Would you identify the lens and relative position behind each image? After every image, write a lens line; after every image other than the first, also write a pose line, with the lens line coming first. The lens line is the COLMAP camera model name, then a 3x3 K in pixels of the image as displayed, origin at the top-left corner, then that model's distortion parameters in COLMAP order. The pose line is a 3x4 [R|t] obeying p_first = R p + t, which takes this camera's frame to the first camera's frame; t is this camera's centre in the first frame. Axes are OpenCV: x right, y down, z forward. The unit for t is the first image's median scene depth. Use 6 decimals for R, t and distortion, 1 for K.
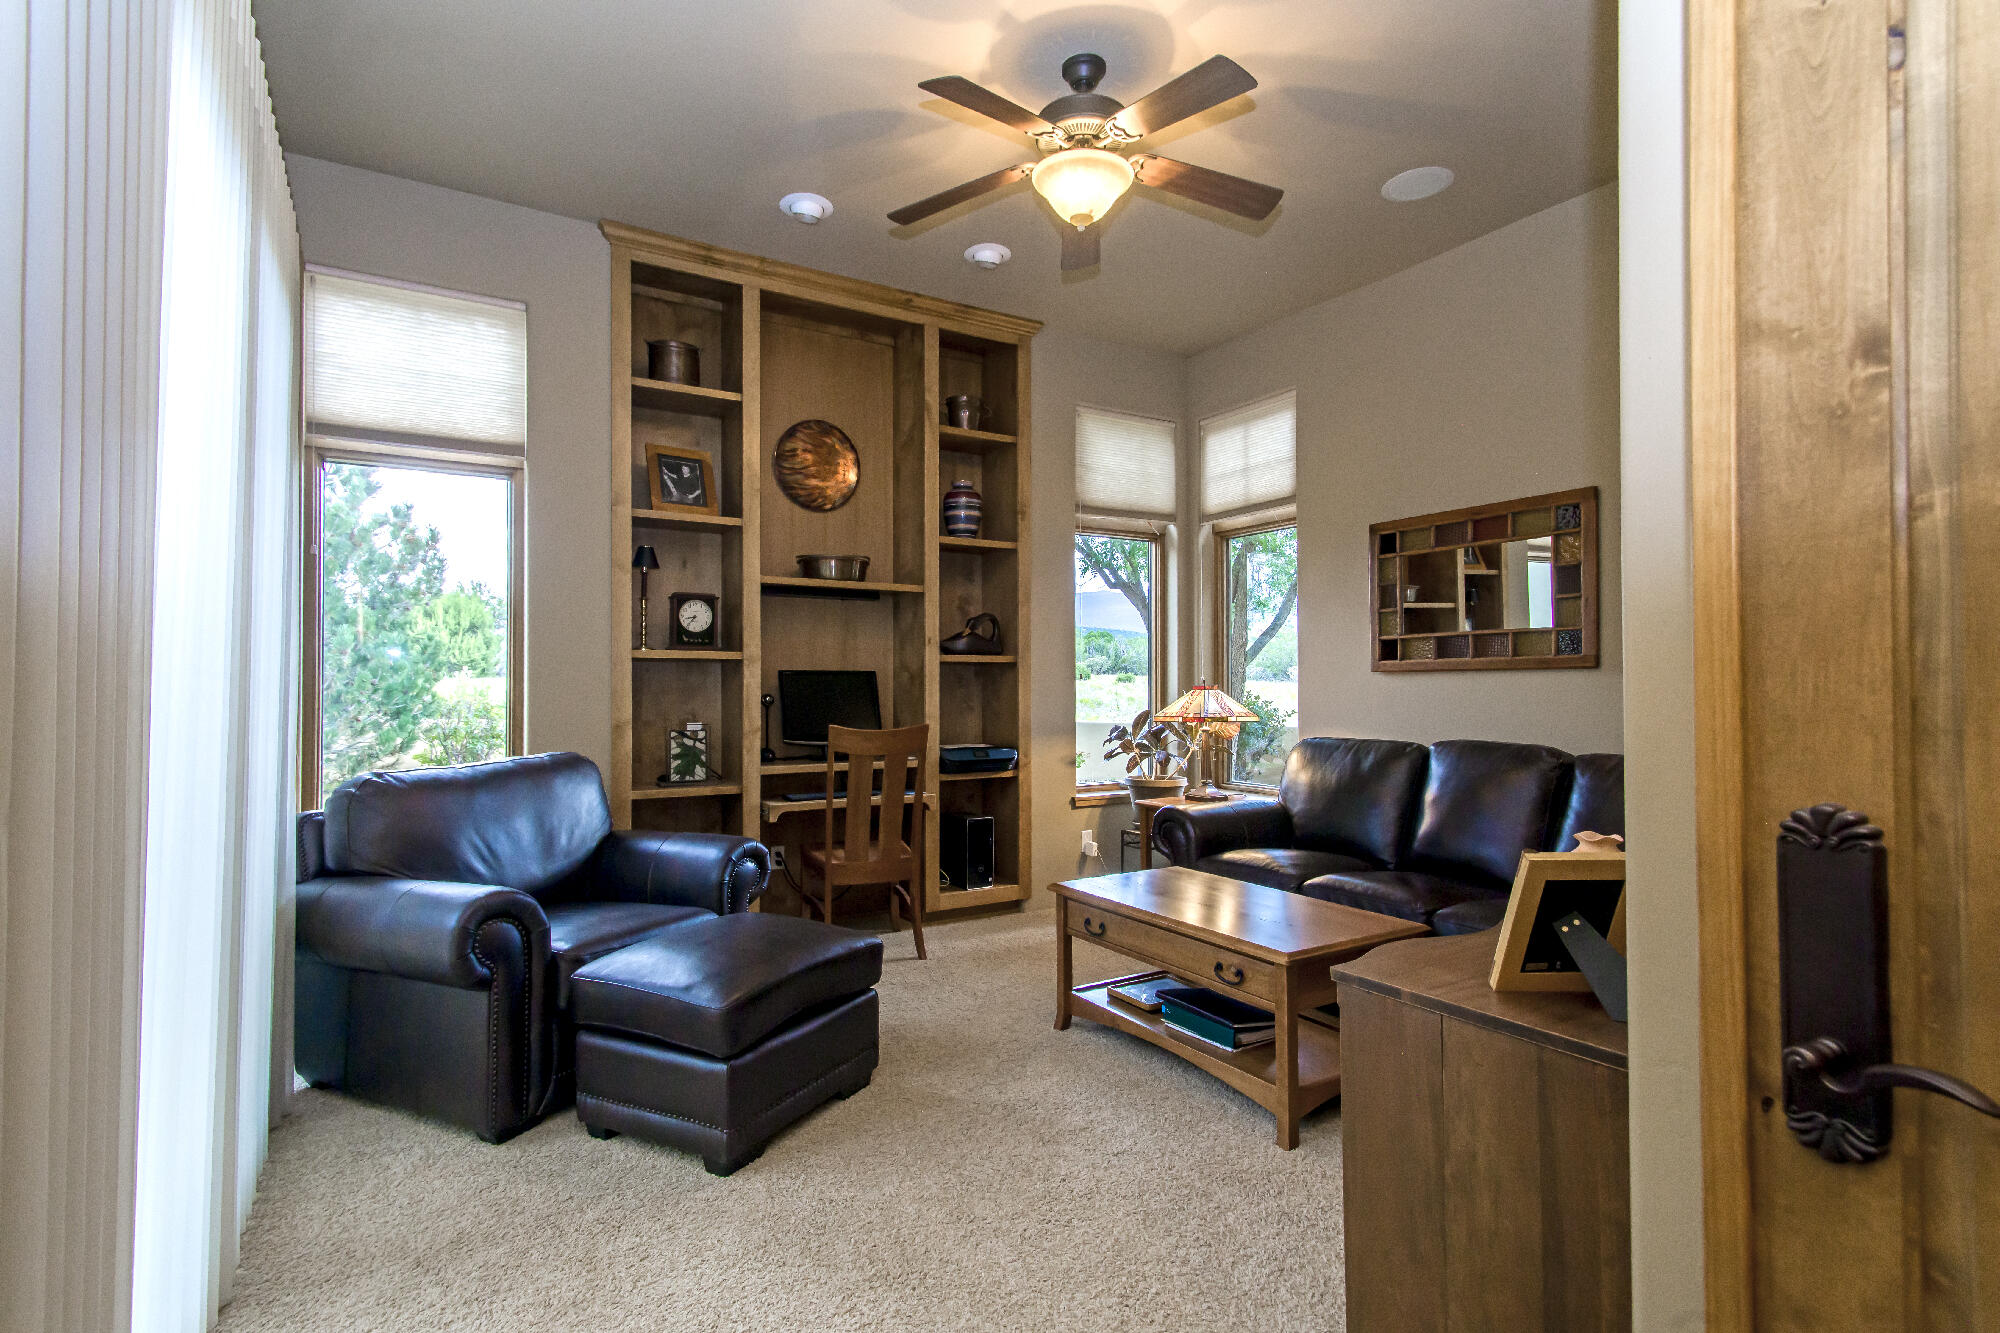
lens RADIAL K [[959.7, 0, 1004.0], [0, 959.7, 673.0], [0, 0, 1]] dist [0.014915, -0.000959]
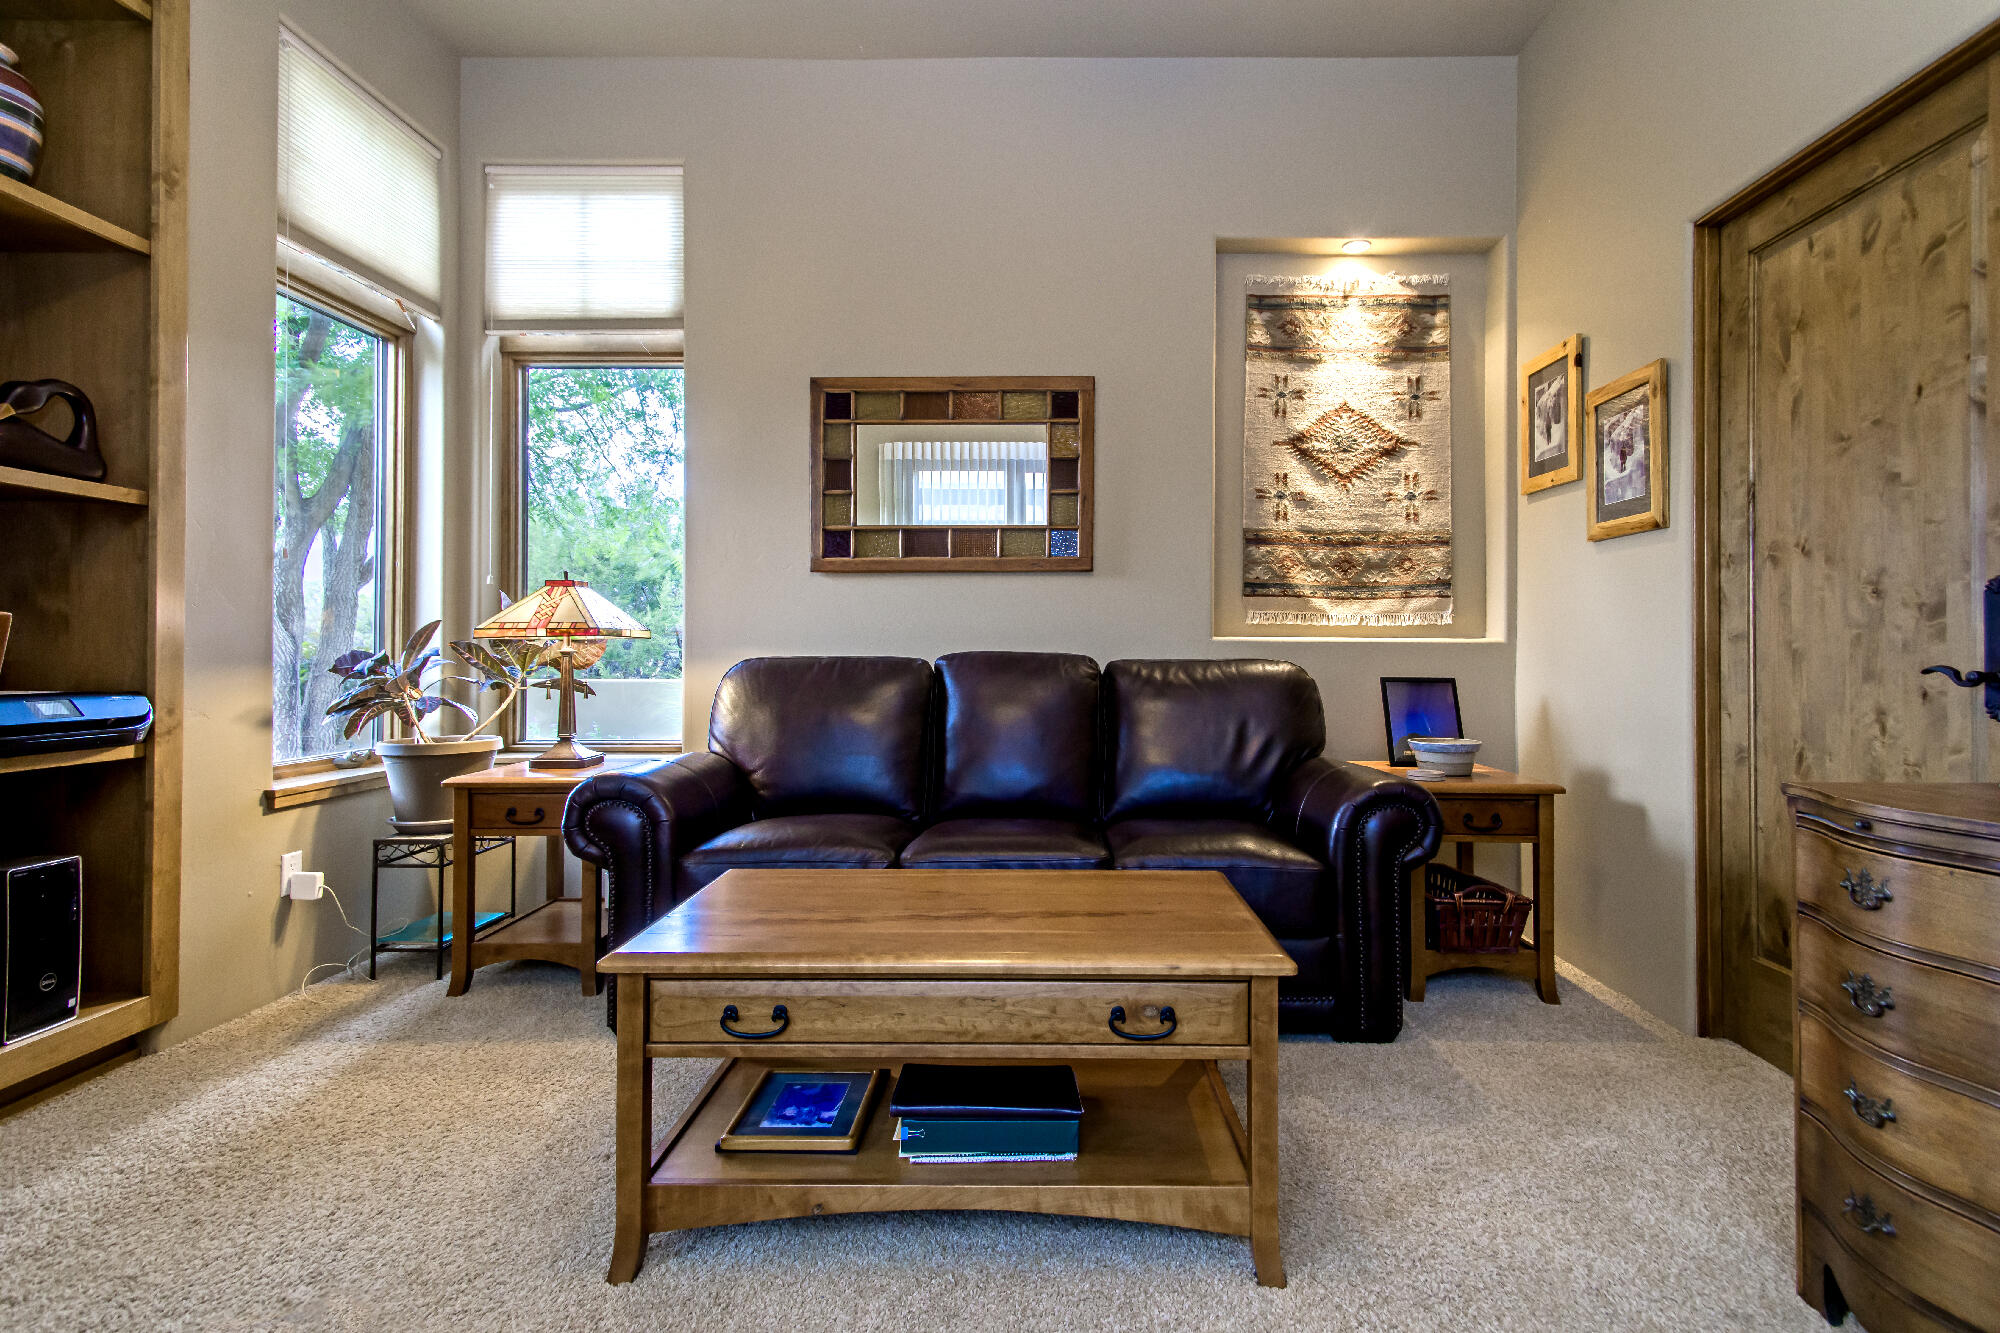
lens RADIAL K [[976.0, 0, 1030.7], [0, 976.0, 640.1], [0, 0, 1]] dist [0.025838, -0.000140]
pose [[0.544519, 0.008709, 0.838703, -0.154051], [-0.013959, 0.999902, -0.001320, 0.046871], [-0.838632, -0.010989, 0.544587, 0.393873]]
